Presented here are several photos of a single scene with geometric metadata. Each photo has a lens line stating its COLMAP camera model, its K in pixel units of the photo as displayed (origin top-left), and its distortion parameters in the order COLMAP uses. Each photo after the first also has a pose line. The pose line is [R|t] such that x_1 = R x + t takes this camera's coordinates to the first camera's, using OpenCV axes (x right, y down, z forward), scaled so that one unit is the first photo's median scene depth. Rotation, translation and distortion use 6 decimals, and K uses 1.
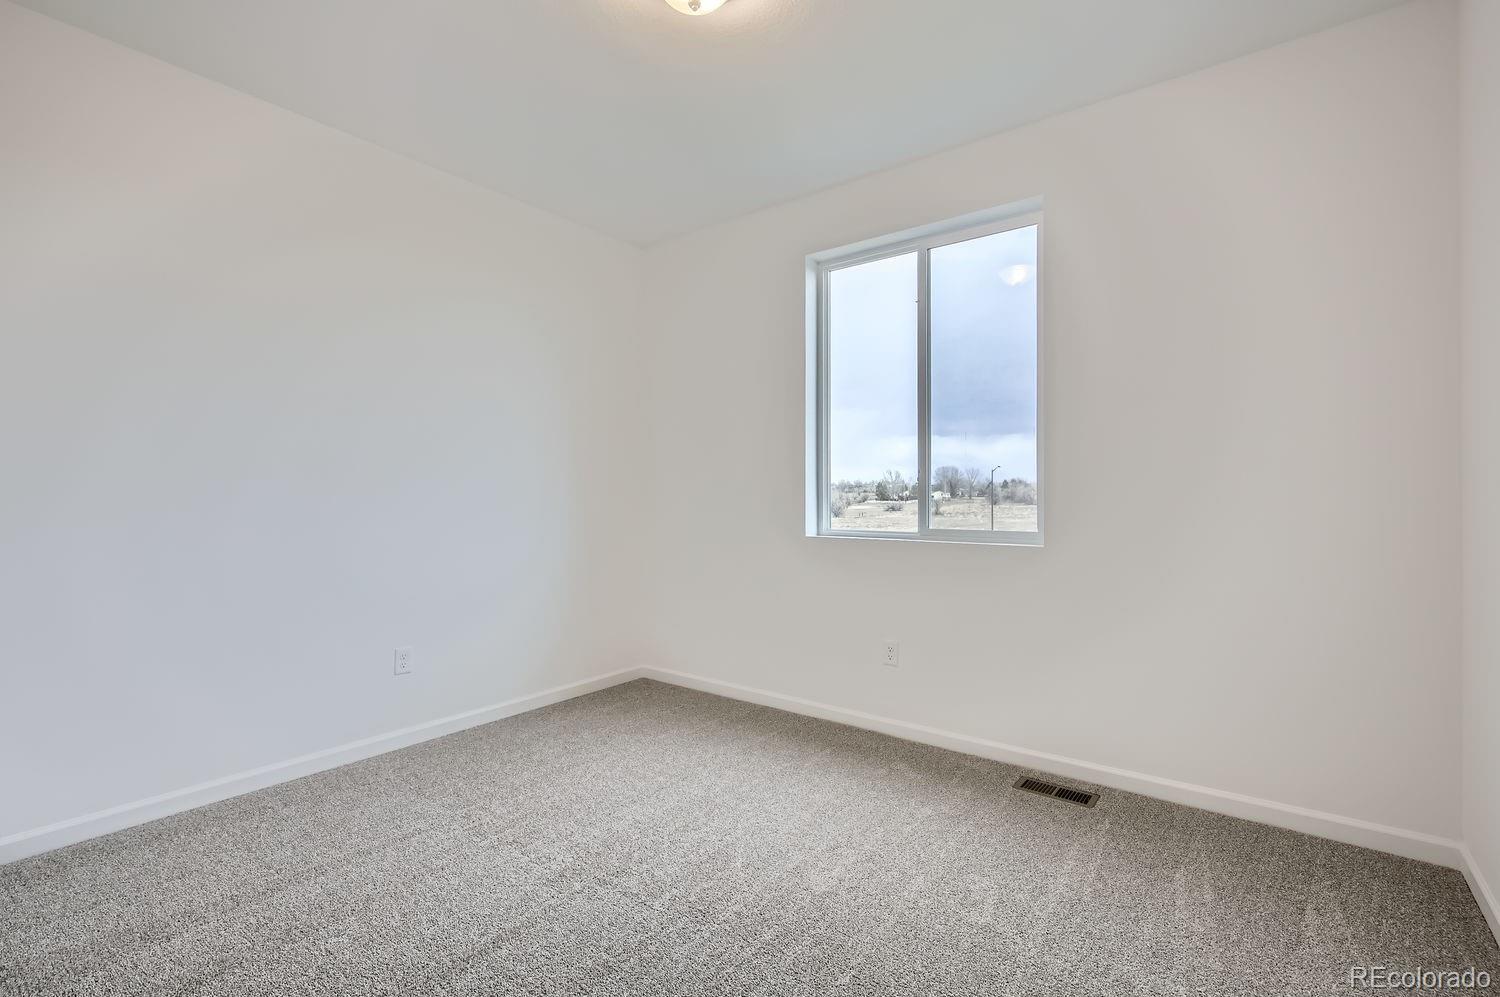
lens RADIAL K [[679.6, 0, 752.2], [0, 679.6, 483.6], [0, 0, 1]] dist [0.009625, -0.000987]
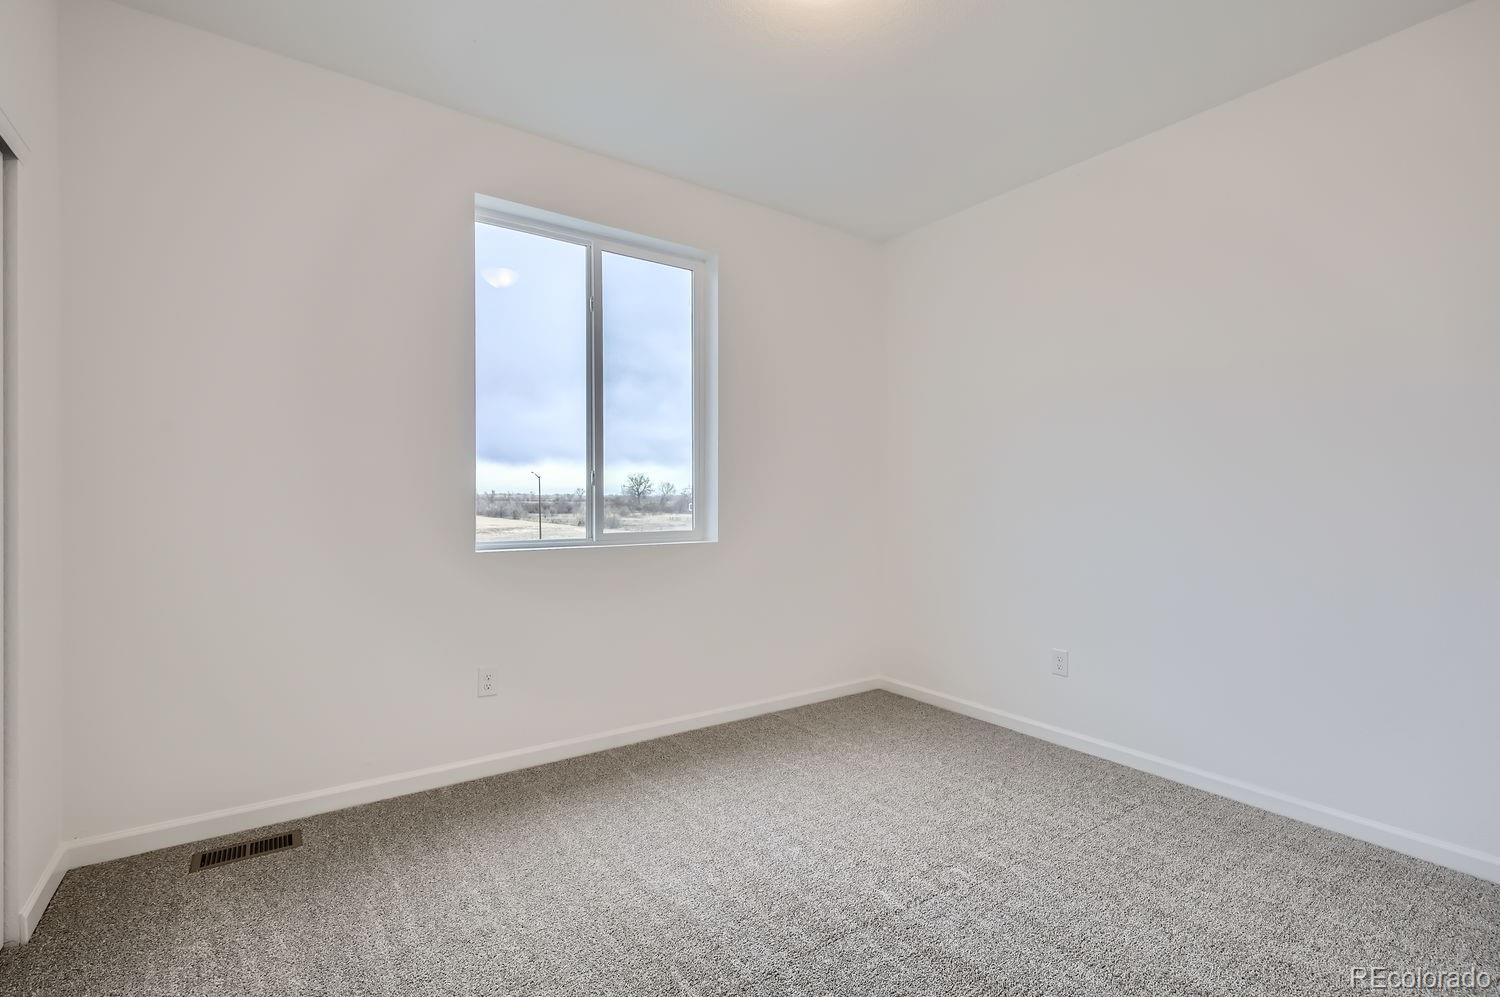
lens RADIAL K [[679.6, 0, 752.0], [0, 679.6, 513.1], [0, 0, 1]] dist [0.009625, -0.000987]
pose [[0.301544, -0.014394, 0.953344, -0.614097], [-0.011483, 0.999759, 0.018727, 0.012931], [-0.953383, -0.016594, 0.301306, 0.488942]]
